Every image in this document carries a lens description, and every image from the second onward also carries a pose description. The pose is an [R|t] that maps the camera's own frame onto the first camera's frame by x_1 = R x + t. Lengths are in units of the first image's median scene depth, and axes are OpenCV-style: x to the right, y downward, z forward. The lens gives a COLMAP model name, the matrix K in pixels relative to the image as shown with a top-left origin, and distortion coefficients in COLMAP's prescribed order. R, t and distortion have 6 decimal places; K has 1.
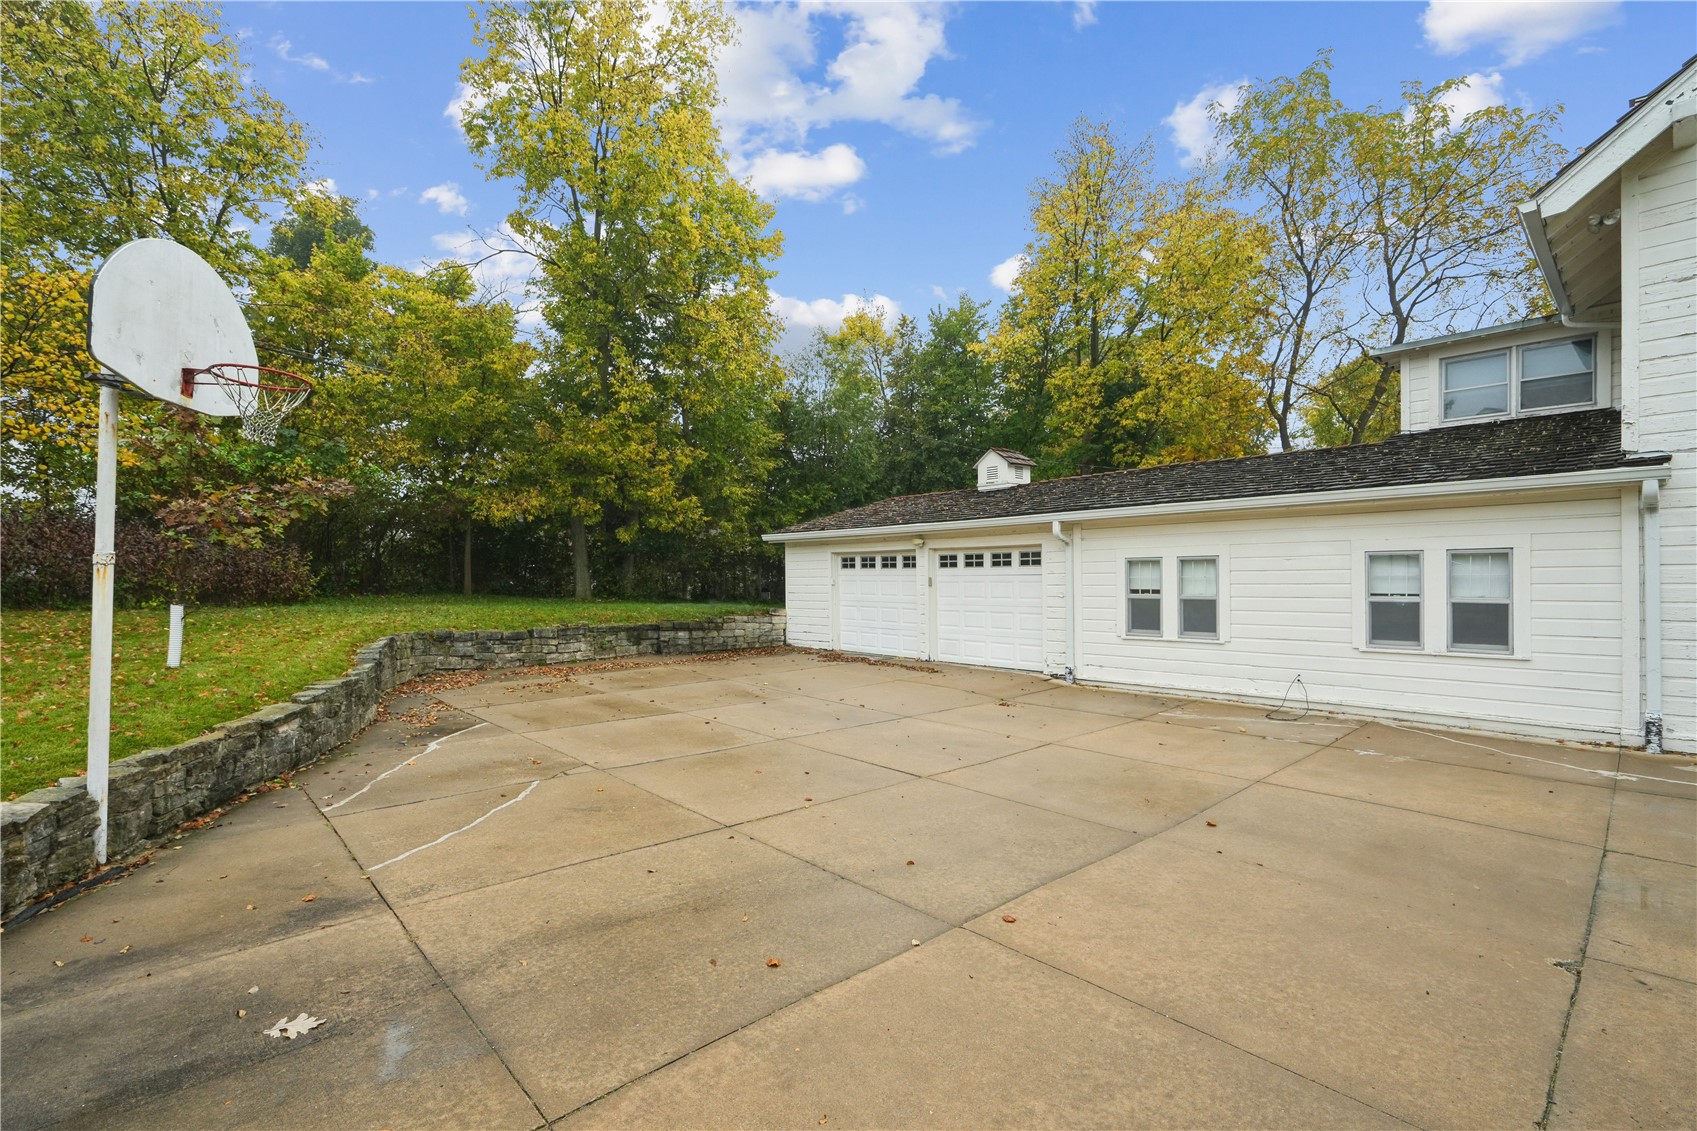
lens RADIAL K [[761.1, 0, 894.6], [0, 761.1, 573.6], [0, 0, 1]] dist [-0.000378, 0.000059]
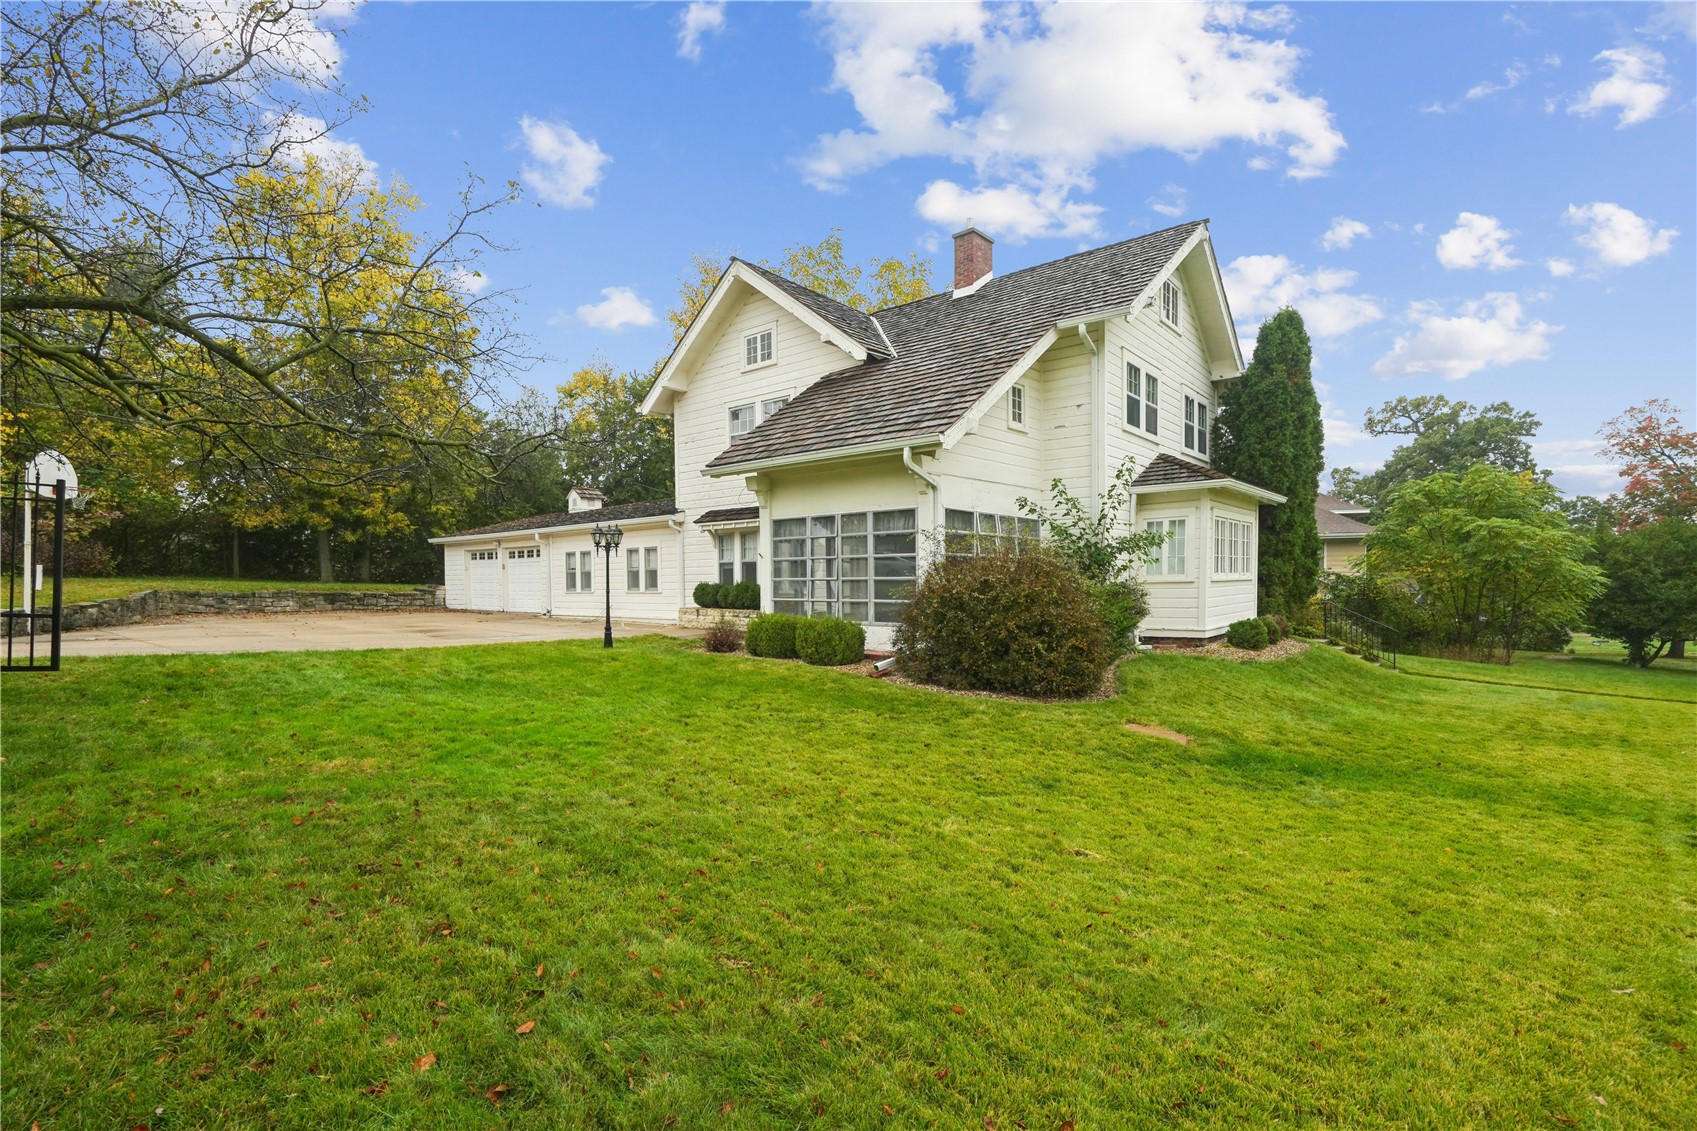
lens RADIAL K [[730.6, 0, 852.7], [0, 730.6, 598.7], [0, 0, 1]] dist [0.001386, 0.000322]
pose [[0.992481, -0.000212, 0.122396, 0.562885], [-0.002856, 0.999686, 0.024887, 0.036296], [-0.122363, -0.025049, 0.992169, -0.685675]]
